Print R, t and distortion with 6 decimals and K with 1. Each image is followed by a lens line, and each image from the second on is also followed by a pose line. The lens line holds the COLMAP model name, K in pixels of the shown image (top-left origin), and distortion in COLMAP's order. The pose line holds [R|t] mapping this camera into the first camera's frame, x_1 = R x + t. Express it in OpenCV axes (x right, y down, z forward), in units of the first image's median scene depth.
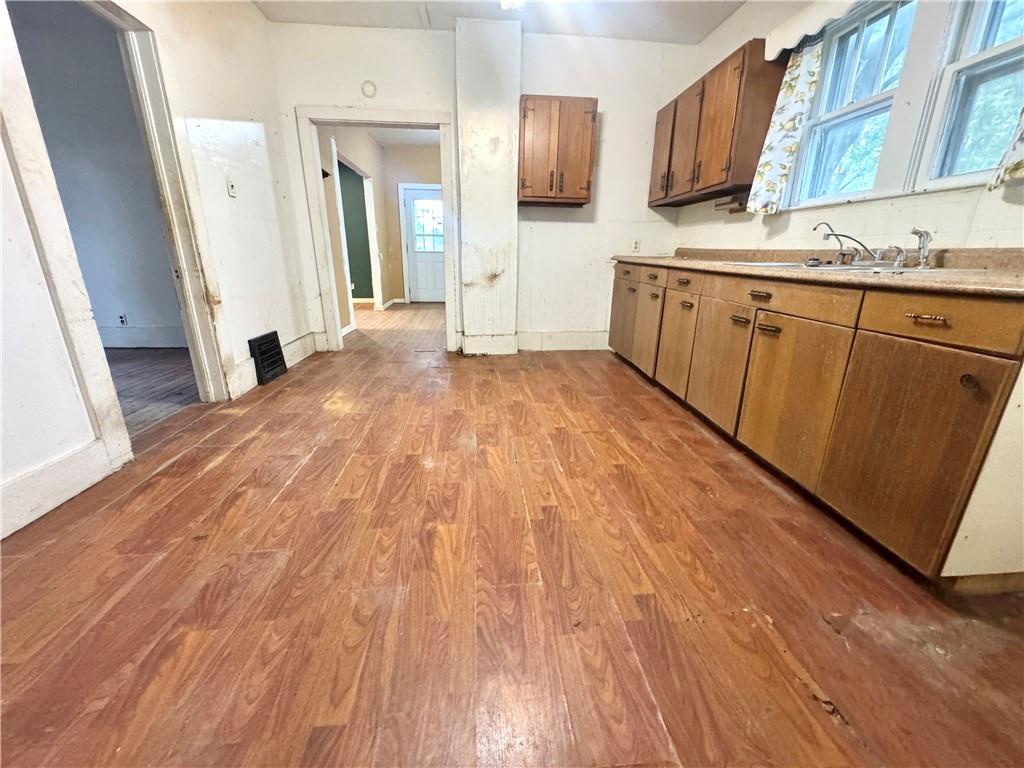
lens RADIAL K [[406.0, 0, 512.0], [0, 406.0, 384.0], [0, 0, 1]] dist [-0.004840, -0.000486]
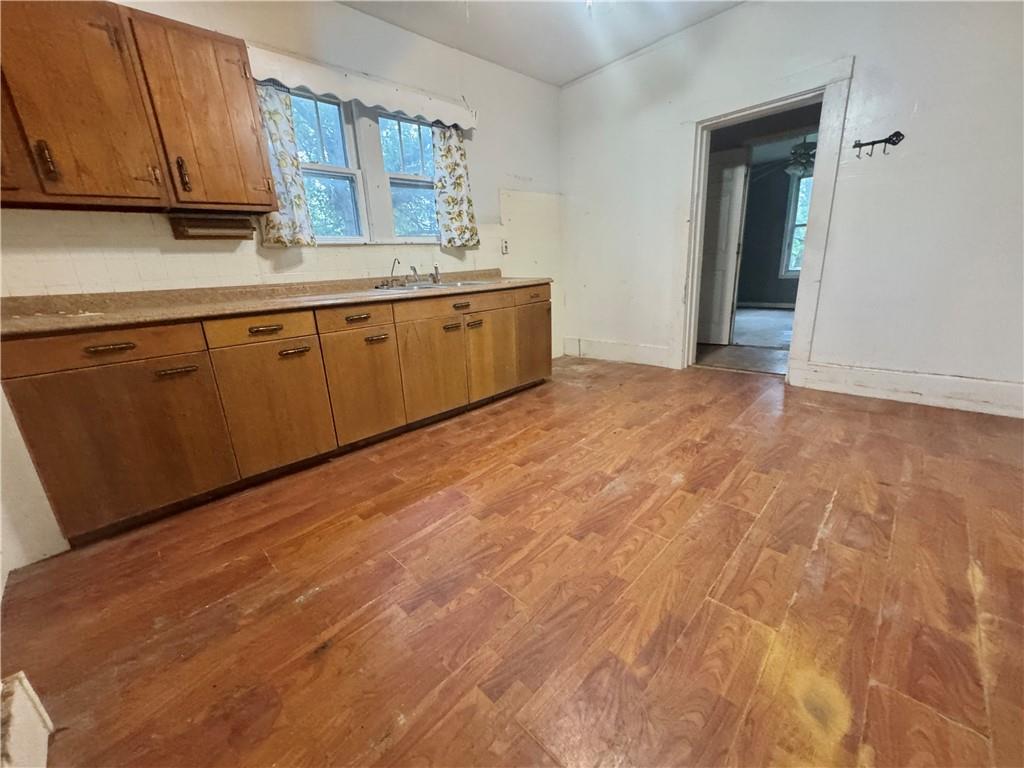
lens RADIAL K [[406.0, 0, 512.0], [0, 406.0, 384.0], [0, 0, 1]] dist [-0.004840, -0.000486]
pose [[-0.644167, -0.197736, 0.738884, -0.613311], [0.276475, 0.840499, 0.465964, -0.569035], [-0.713169, 0.504442, -0.486753, 1.593064]]
